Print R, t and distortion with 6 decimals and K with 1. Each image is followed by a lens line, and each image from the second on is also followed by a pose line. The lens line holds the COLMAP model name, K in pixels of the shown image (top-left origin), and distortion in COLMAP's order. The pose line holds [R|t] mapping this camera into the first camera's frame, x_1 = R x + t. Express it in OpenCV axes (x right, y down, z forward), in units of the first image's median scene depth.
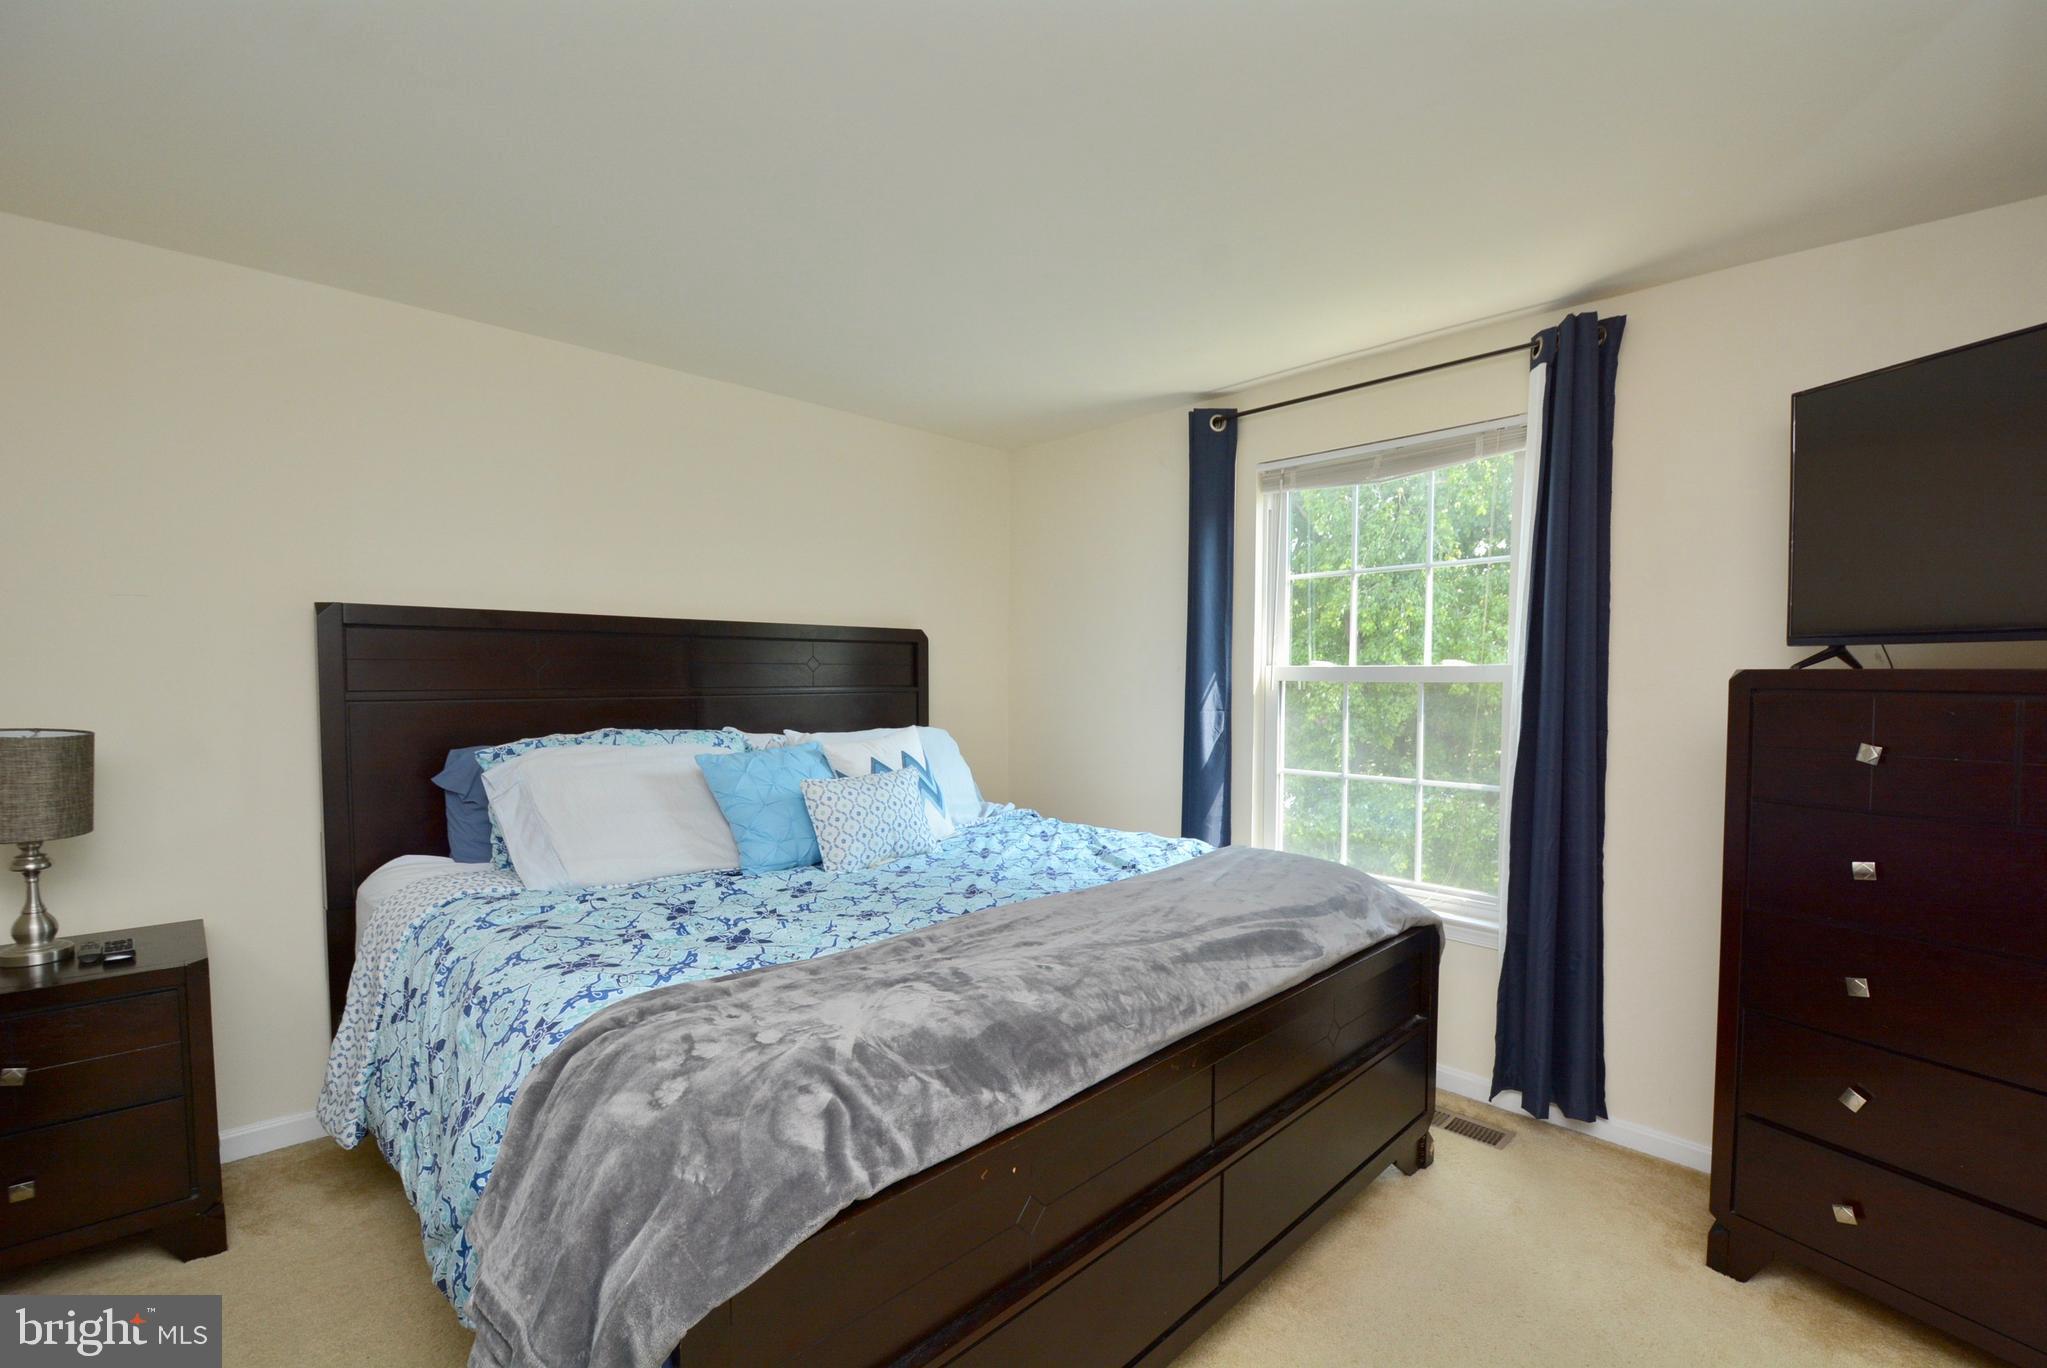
lens RADIAL K [[904.9, 0, 1036.3], [0, 904.9, 710.7], [0, 0, 1]] dist [0.015219, -0.023567]
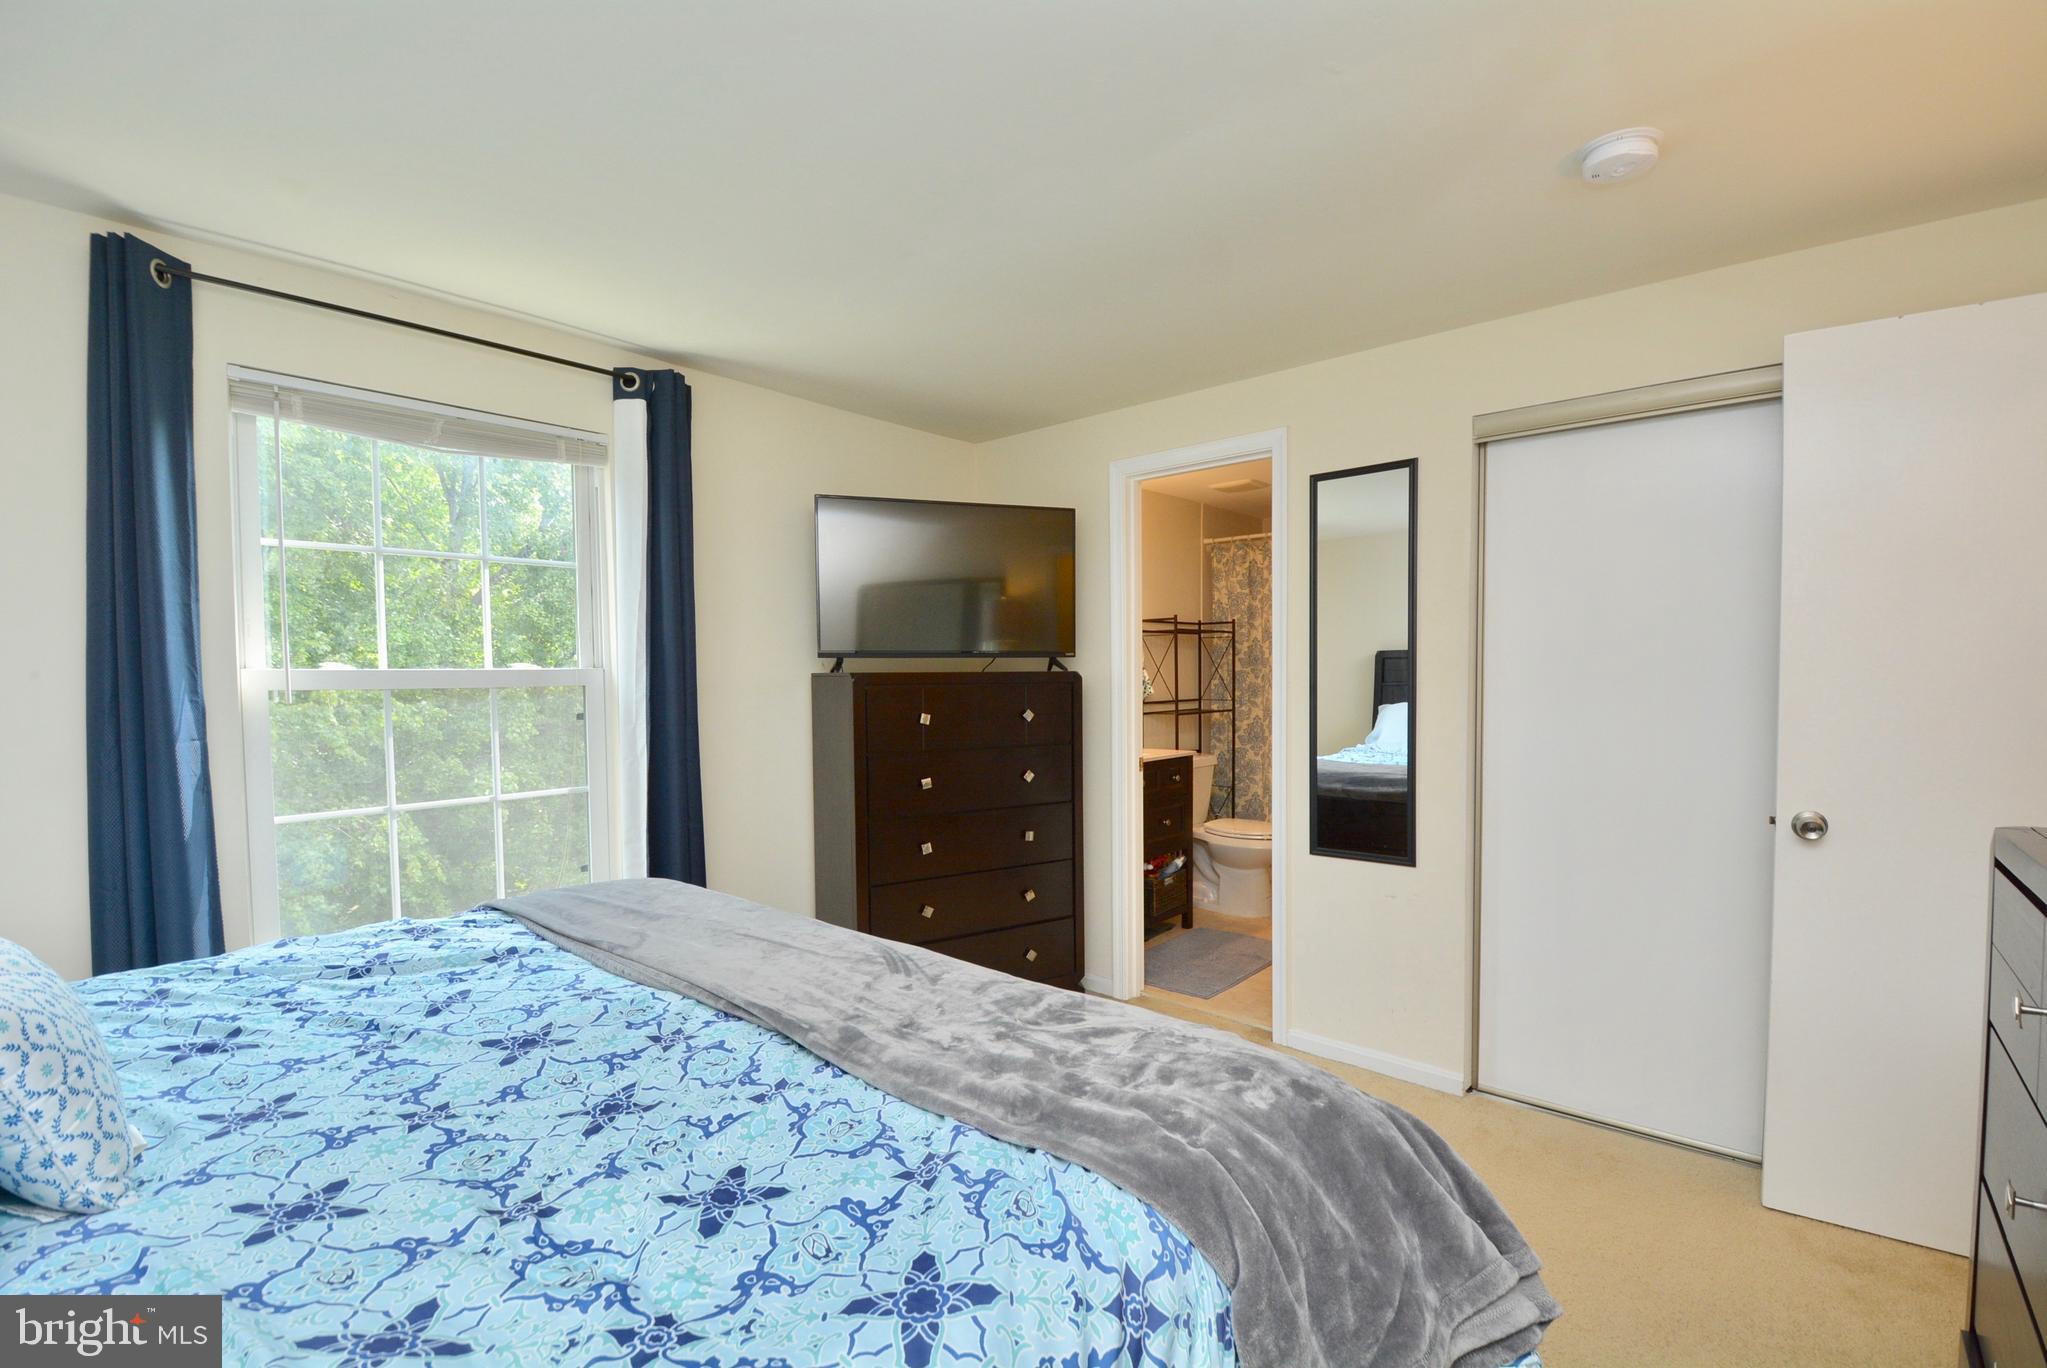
lens RADIAL K [[904.9, 0, 1036.3], [0, 904.9, 710.7], [0, 0, 1]] dist [0.015219, -0.023567]
pose [[-0.083610, -0.037665, 0.995786, -0.591640], [0.048839, 0.997930, 0.041847, -0.022334], [-0.995301, 0.052132, -0.081597, 0.607125]]
